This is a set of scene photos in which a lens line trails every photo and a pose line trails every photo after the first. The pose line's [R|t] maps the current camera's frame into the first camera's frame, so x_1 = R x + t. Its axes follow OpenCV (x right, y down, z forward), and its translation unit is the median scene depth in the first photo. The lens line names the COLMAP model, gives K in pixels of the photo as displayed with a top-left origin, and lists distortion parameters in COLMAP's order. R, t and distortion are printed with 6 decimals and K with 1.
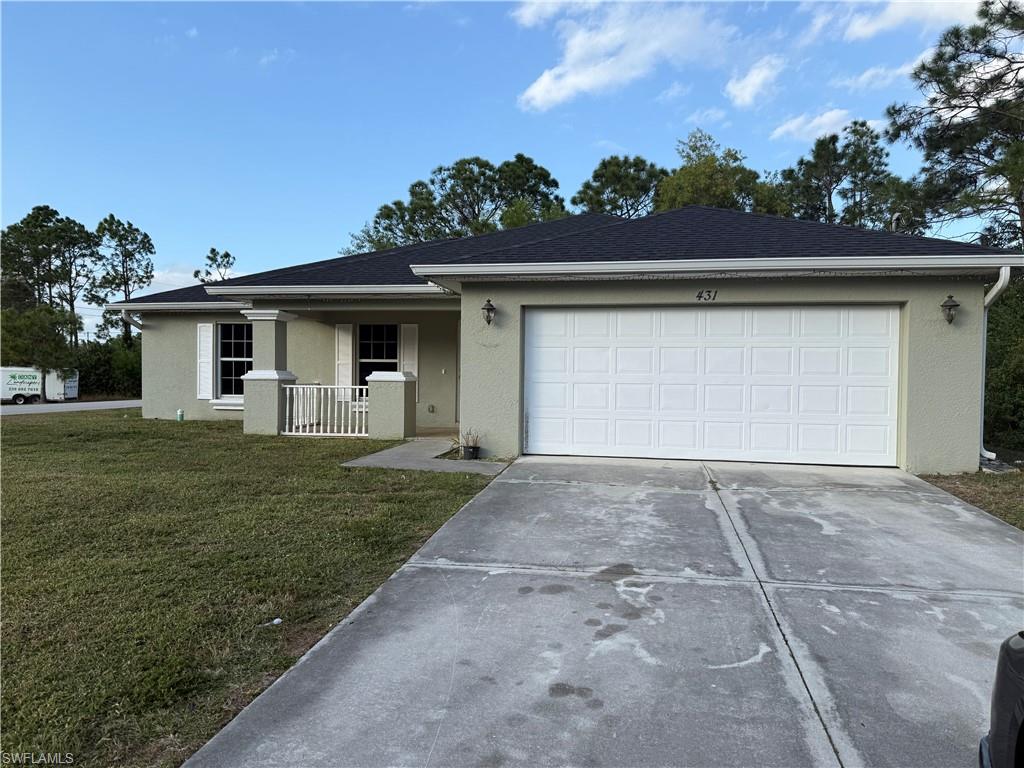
lens RADIAL K [[730.3, 0, 509.6], [0, 730.3, 394.5], [0, 0, 1]] dist [0.046284, -0.057691]
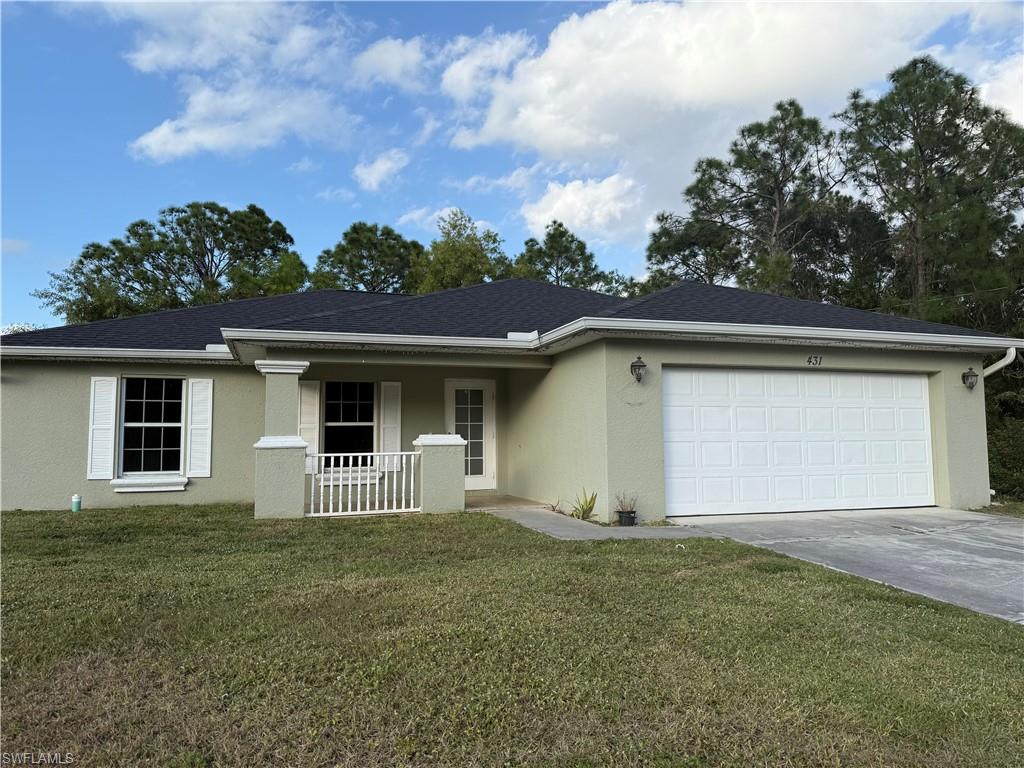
lens RADIAL K [[730.3, 0, 517.4], [0, 730.3, 386.6], [0, 0, 1]] dist [0.046284, -0.057691]
pose [[0.874774, 0.019210, 0.484151, -0.176578], [0.031574, 0.994830, -0.096521, -0.000527], [-0.483502, 0.099720, 0.869645, 0.066049]]
